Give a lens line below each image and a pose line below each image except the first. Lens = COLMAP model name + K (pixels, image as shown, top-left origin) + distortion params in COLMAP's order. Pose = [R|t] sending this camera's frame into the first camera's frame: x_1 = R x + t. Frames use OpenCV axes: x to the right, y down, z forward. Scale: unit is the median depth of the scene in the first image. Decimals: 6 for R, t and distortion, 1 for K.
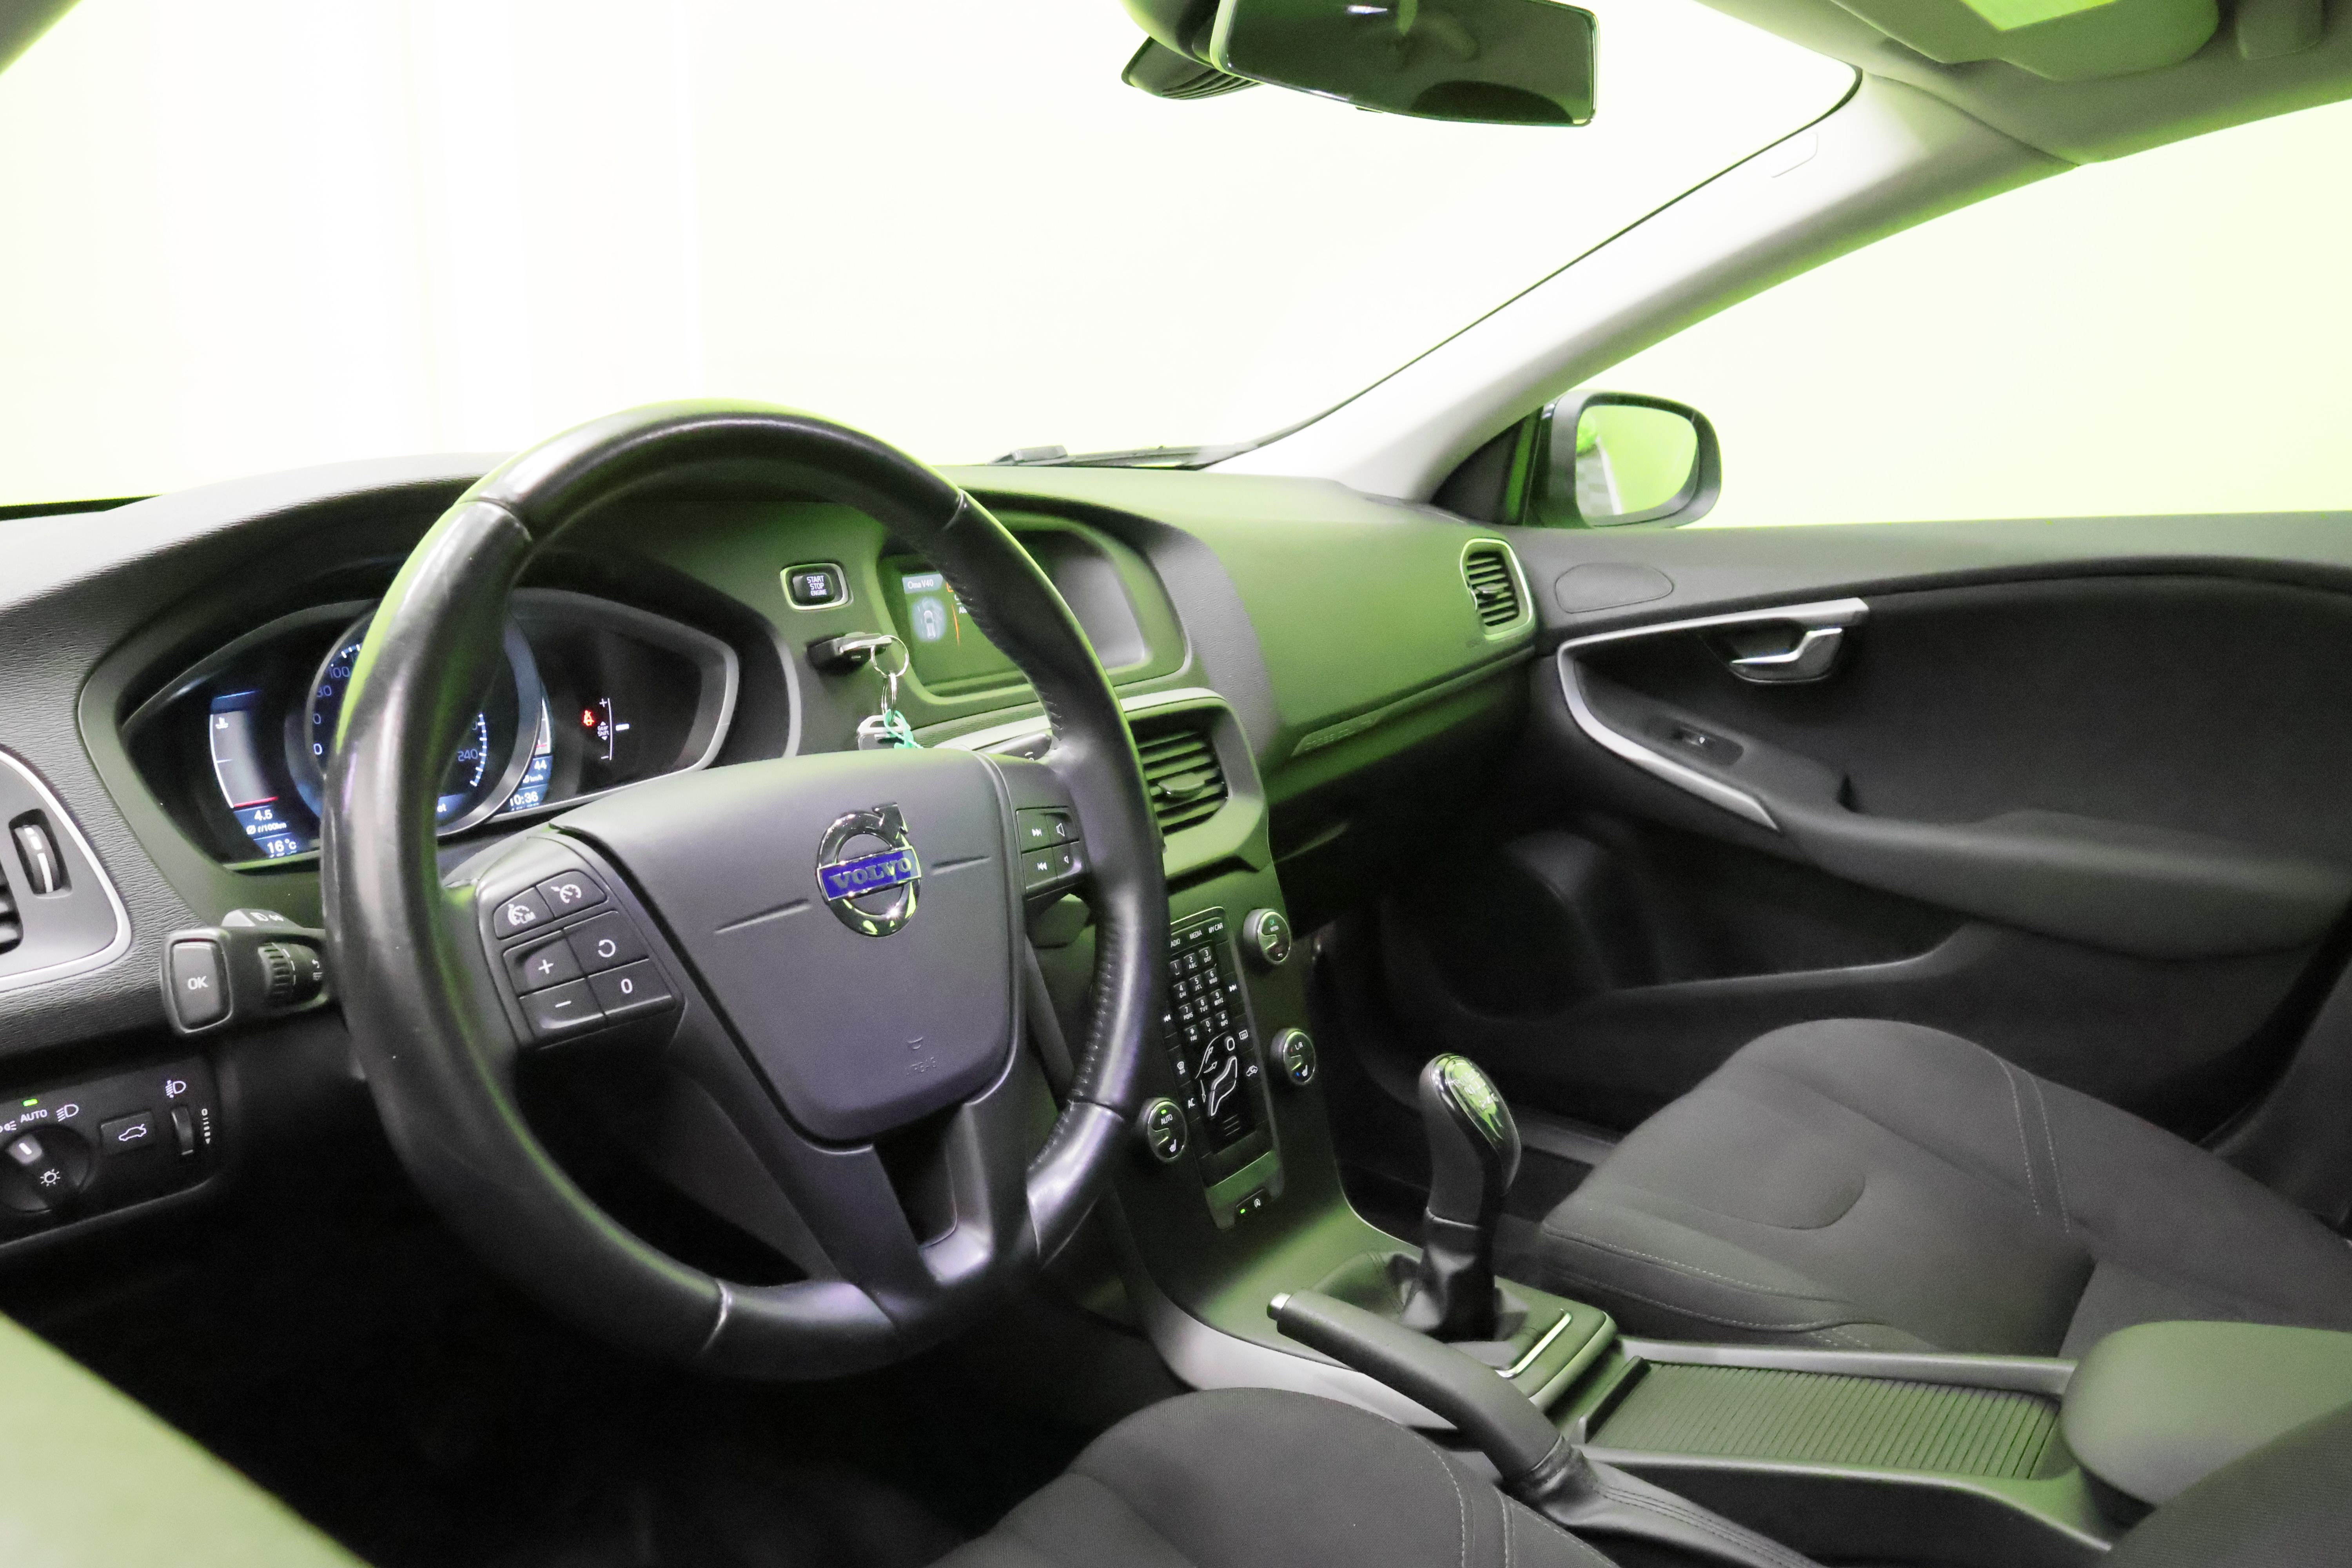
lens RADIAL K [[1684.7, 0, 1176.0], [0, 1684.7, 784.0], [0, 0, 1]] dist [0.003534, 0.001788]
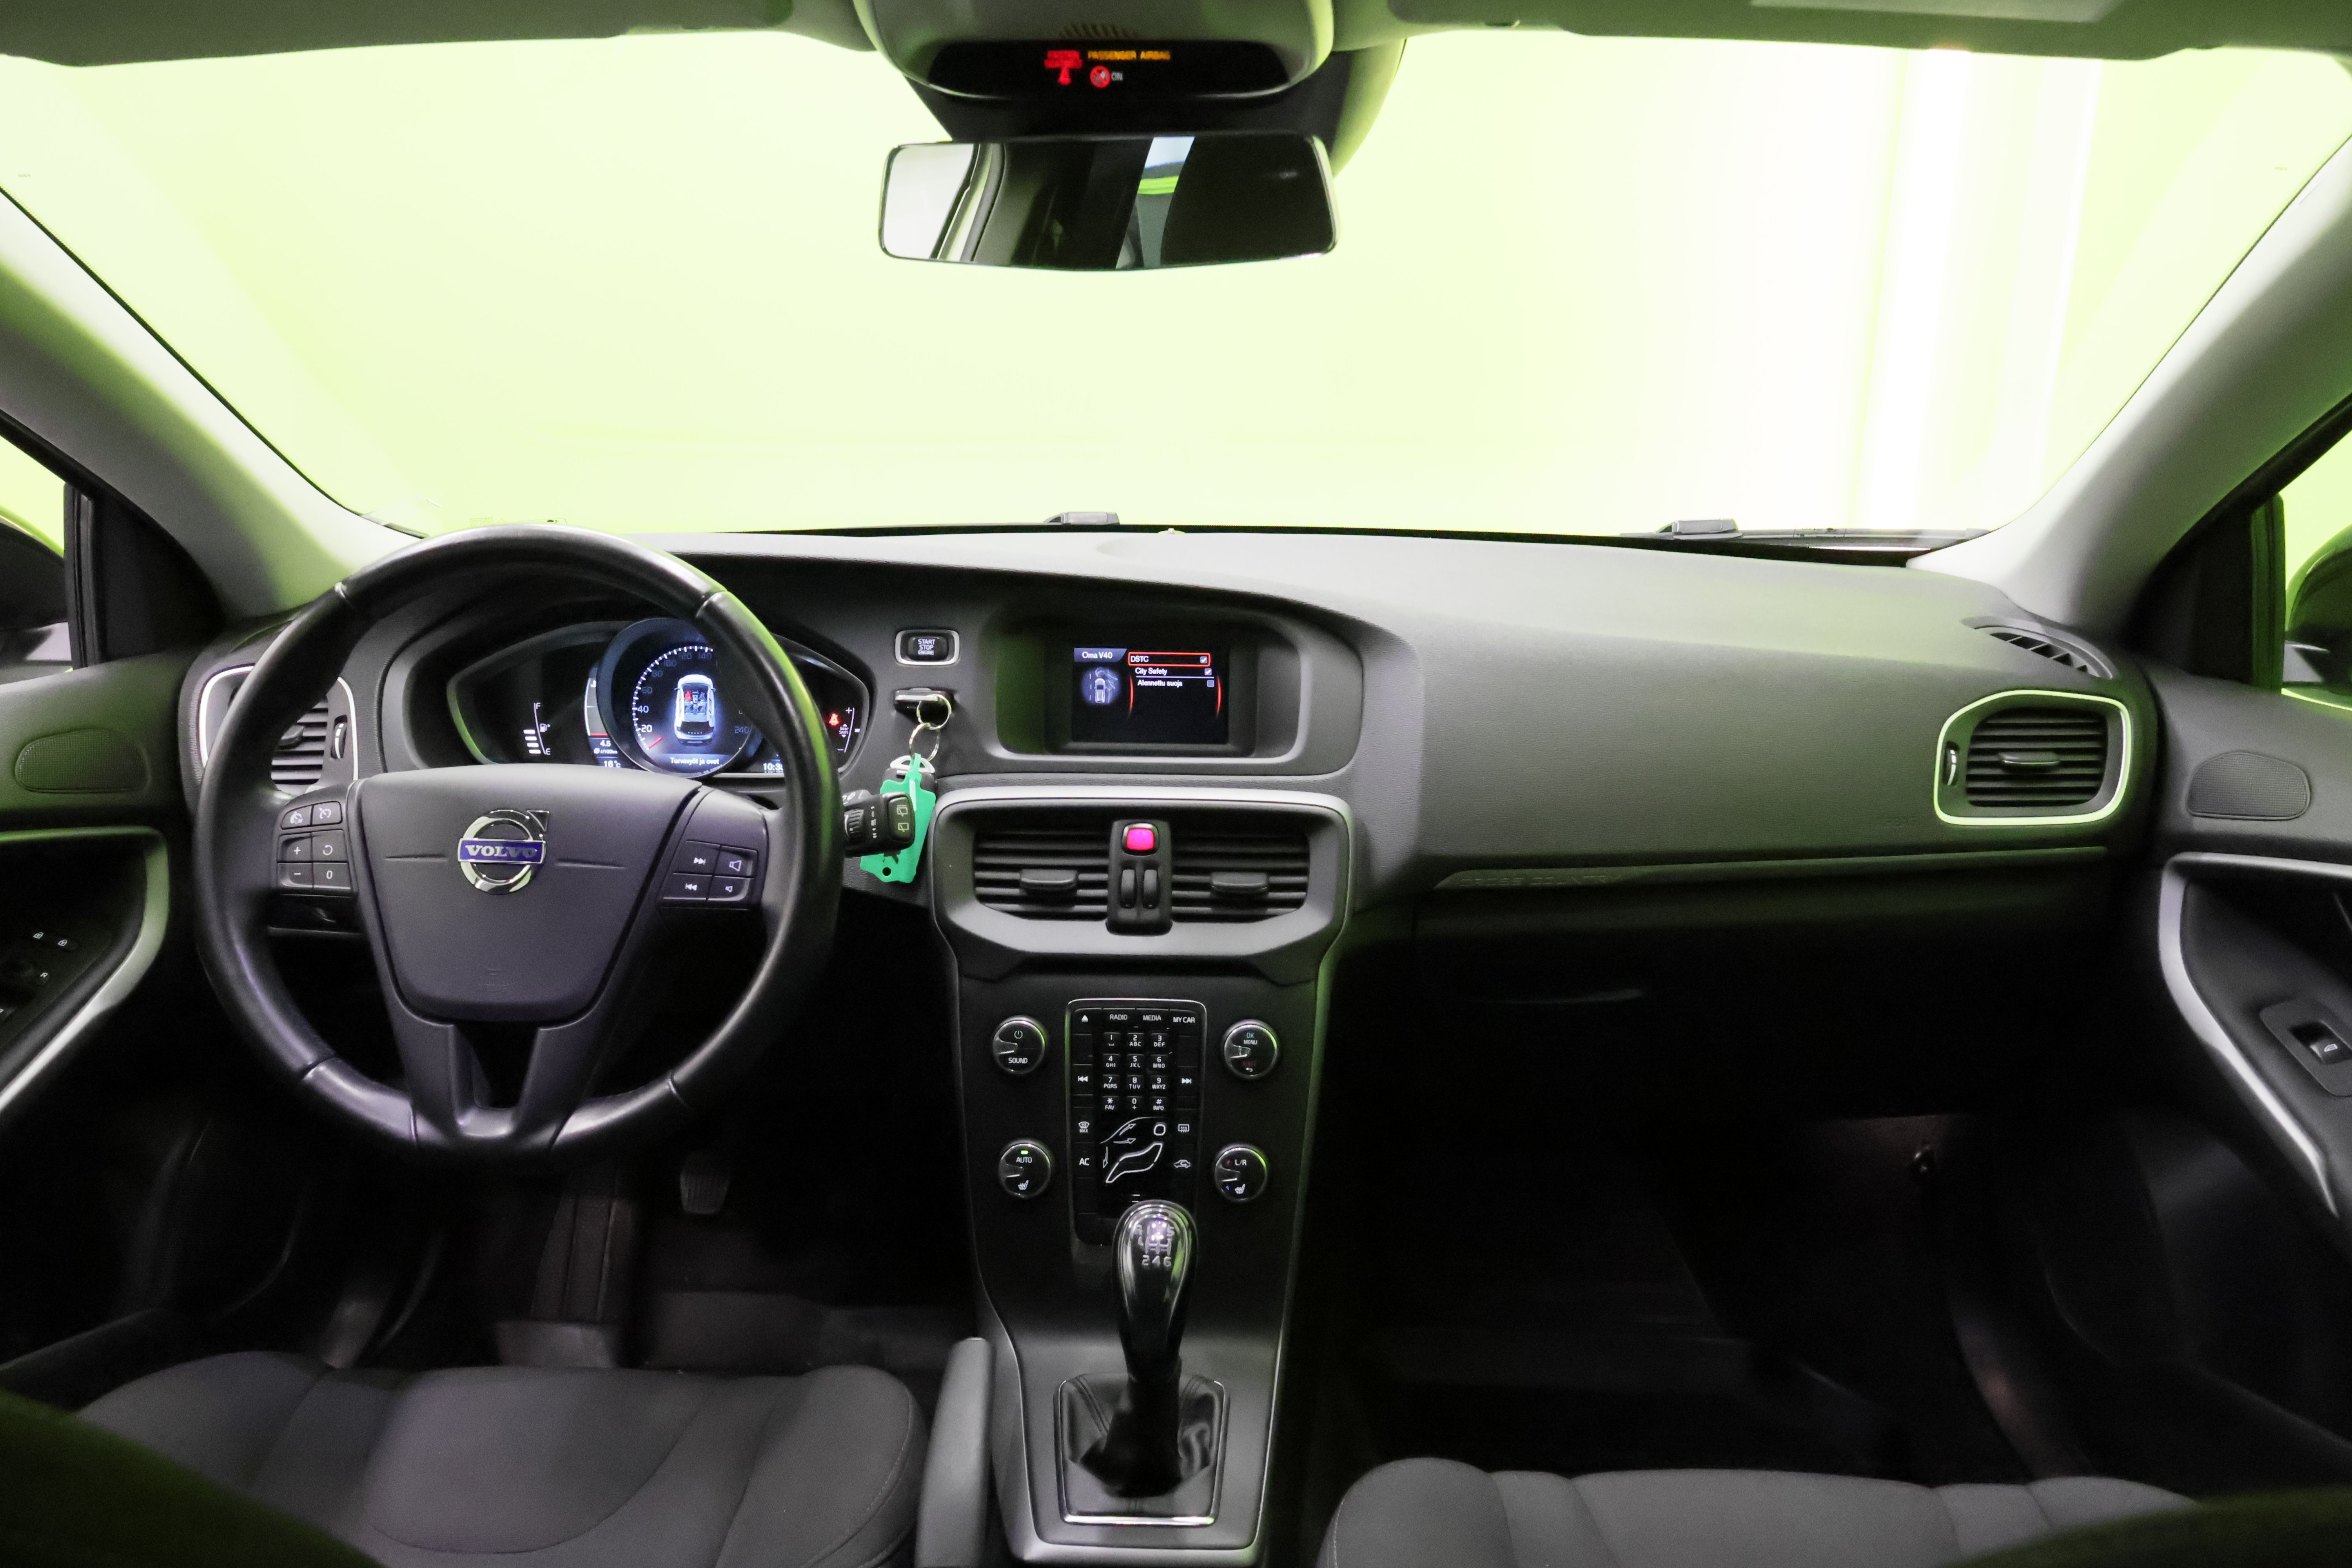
lens RADIAL K [[1684.7, 0, 1176.0], [0, 1684.7, 784.0], [0, 0, 1]] dist [0.003534, 0.001788]
pose [[0.574974, 0.198130, -0.793819, 0.921514], [-0.182741, 0.976824, 0.111445, -0.193675], [0.797503, 0.080985, 0.597855, 0.408268]]
